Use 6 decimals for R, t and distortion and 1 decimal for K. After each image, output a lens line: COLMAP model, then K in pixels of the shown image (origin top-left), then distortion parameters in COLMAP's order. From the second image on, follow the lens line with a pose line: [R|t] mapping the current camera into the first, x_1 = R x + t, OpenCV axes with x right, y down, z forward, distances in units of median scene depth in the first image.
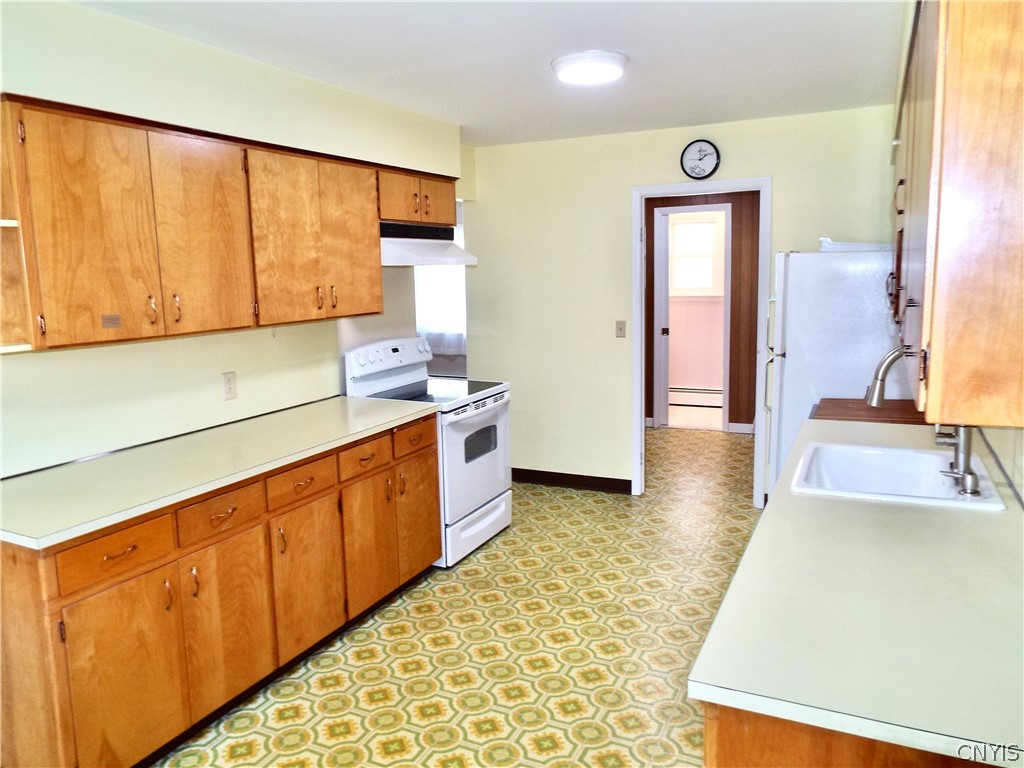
lens RADIAL K [[737.0, 0, 507.4], [0, 737.0, 376.1], [0, 0, 1]] dist [-0.022760, 0.020855]
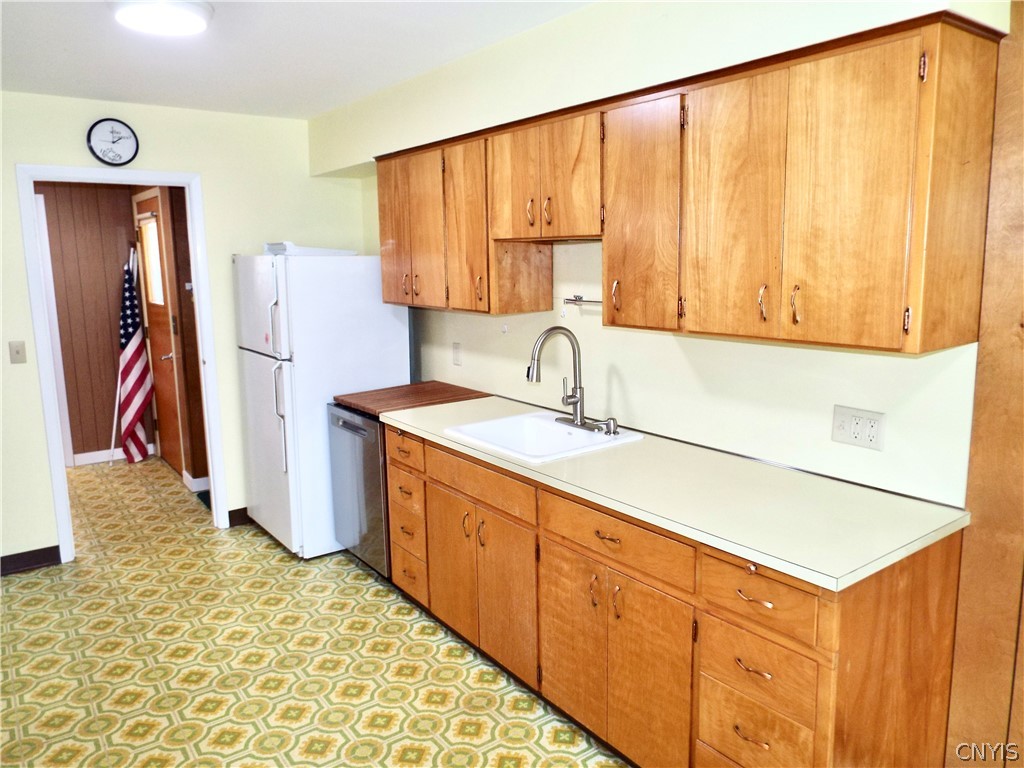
lens RADIAL K [[737.0, 0, 509.3], [0, 737.0, 375.2], [0, 0, 1]] dist [-0.022760, 0.020855]
pose [[0.455600, -0.108409, 0.883559, -0.349969], [0.122313, 0.990766, 0.058493, -0.028030], [-0.881742, 0.081421, 0.464653, 0.272823]]
